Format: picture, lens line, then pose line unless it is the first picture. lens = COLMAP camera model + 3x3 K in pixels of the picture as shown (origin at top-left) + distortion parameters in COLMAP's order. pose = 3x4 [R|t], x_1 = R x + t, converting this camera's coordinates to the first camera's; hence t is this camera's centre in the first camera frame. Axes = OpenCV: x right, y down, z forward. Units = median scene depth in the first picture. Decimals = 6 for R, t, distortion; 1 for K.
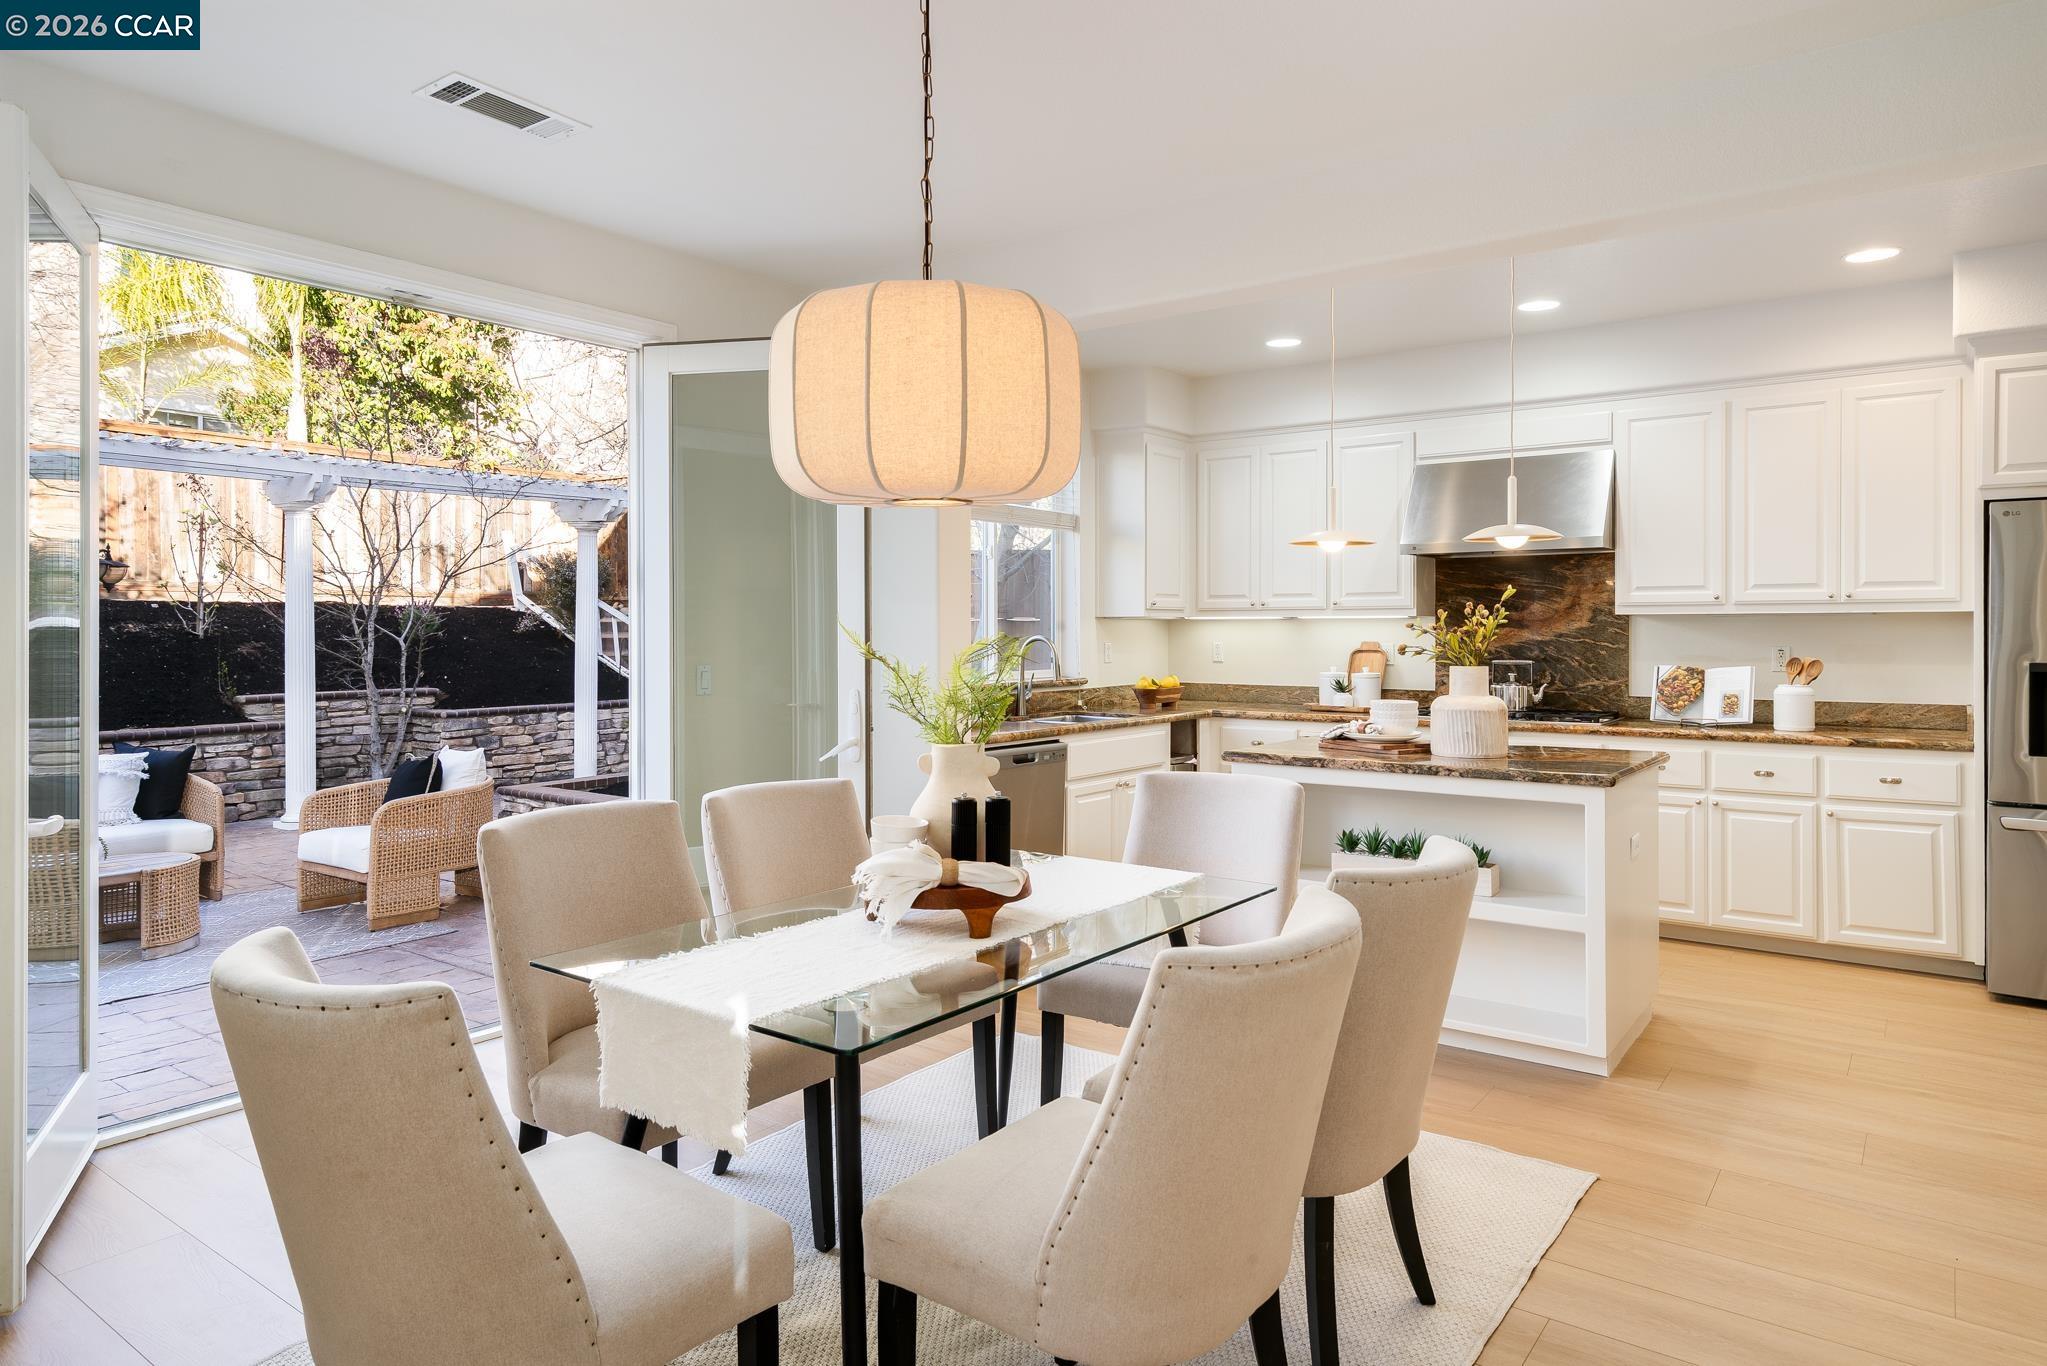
lens RADIAL K [[1278.2, 0, 1049.9], [0, 1278.2, 644.4], [0, 0, 1]] dist [0.002526, 0.002871]
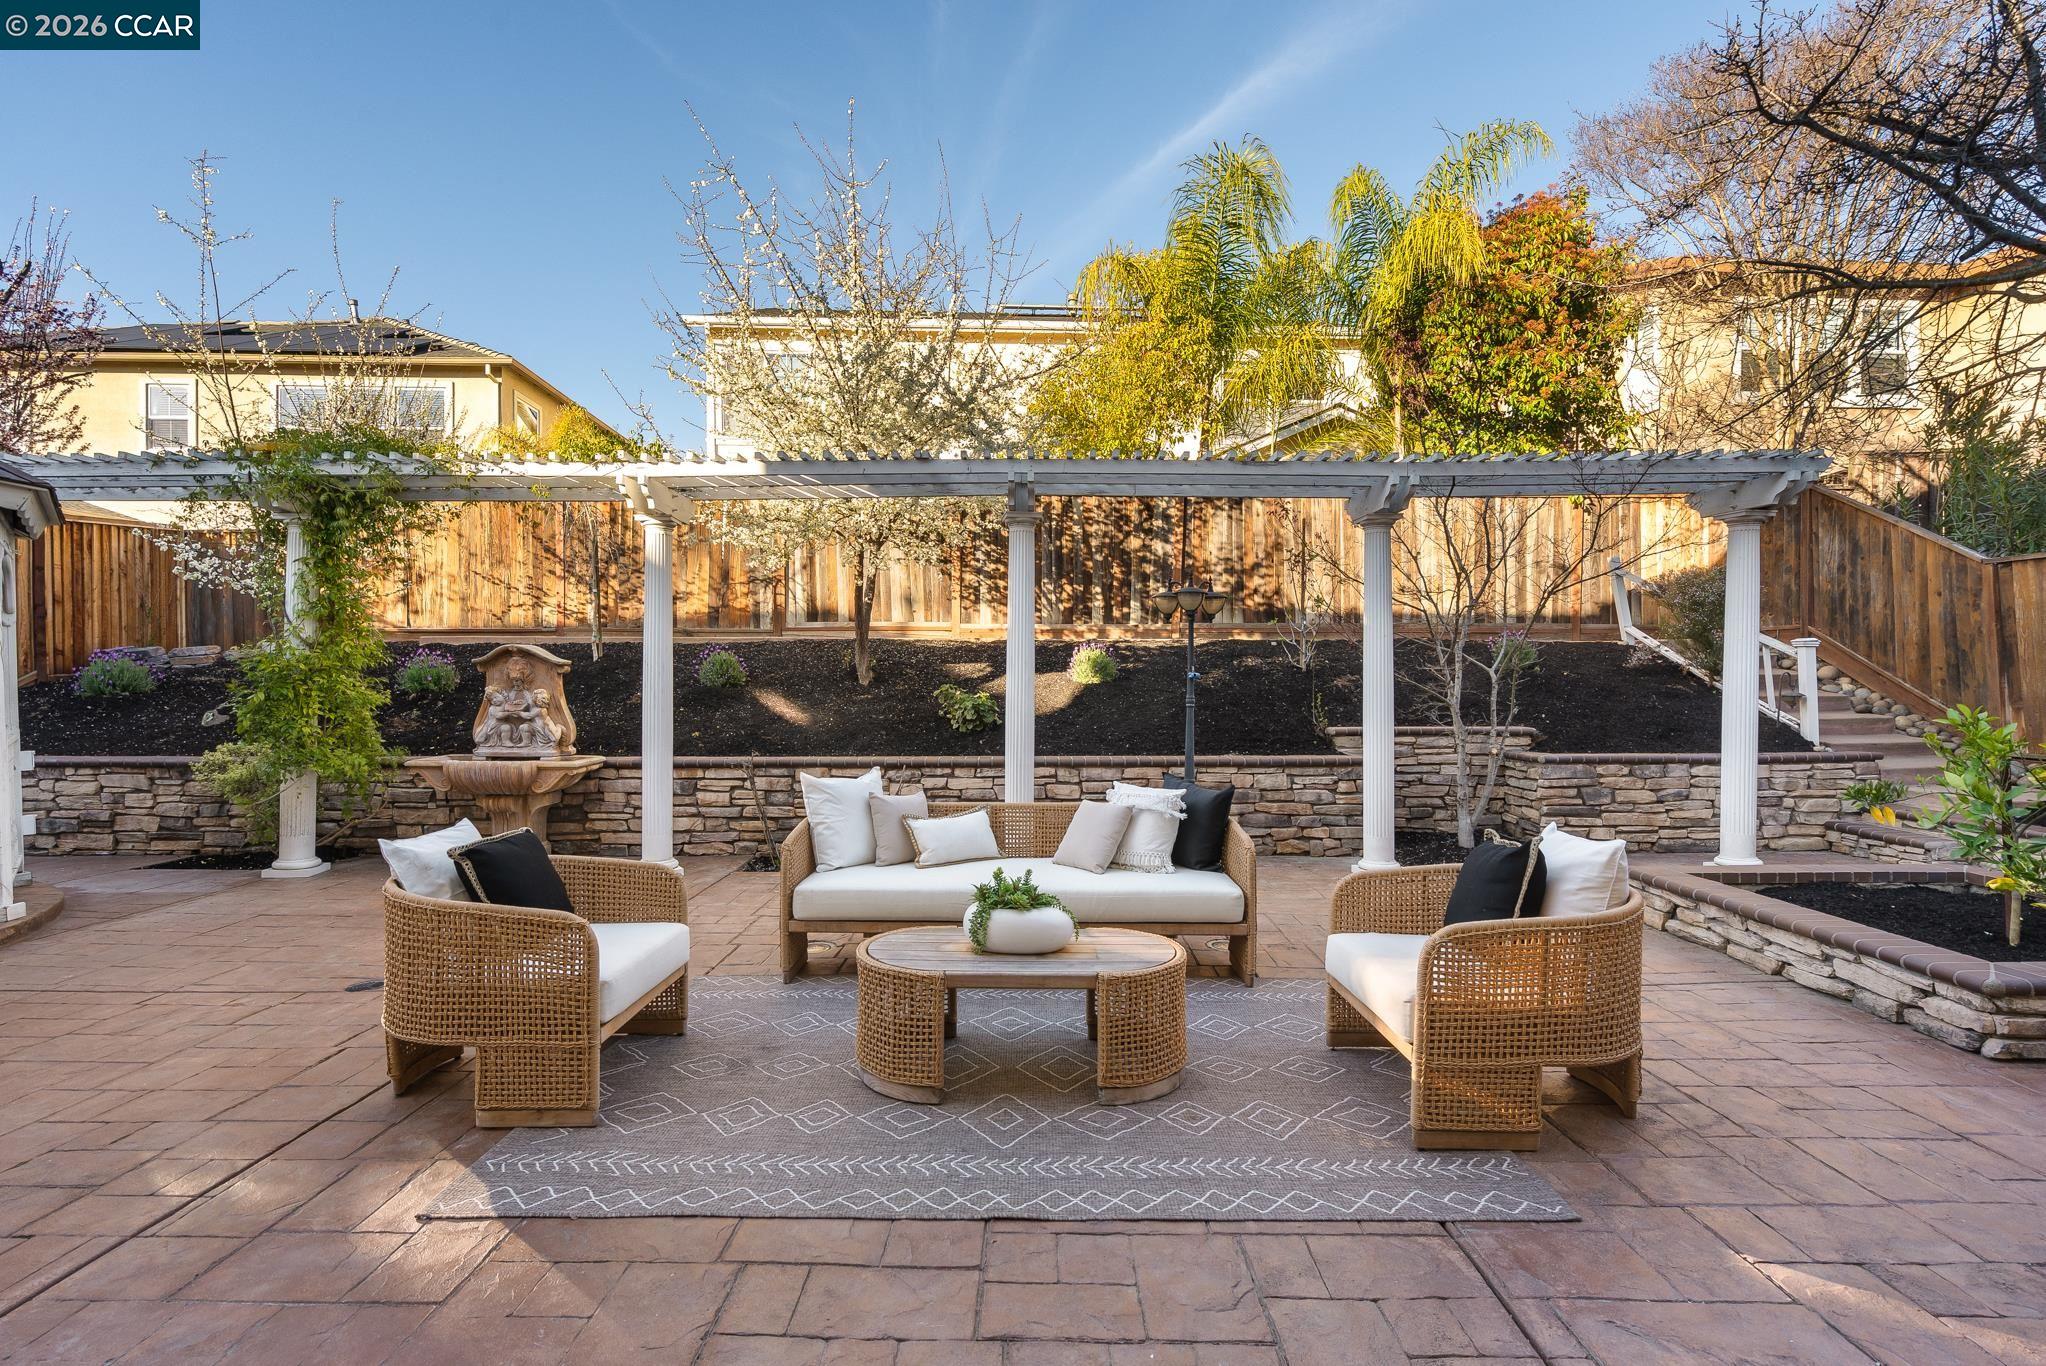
lens RADIAL K [[911.5, 0, 1030.7], [0, 911.5, 677.9], [0, 0, 1]] dist [-0.001545, -0.000238]
pose [[0.582147, -0.004247, -0.813072, -0.183696], [-0.011316, 0.999847, -0.013325, 0.013174], [0.813005, 0.016958, 0.582010, 0.380117]]
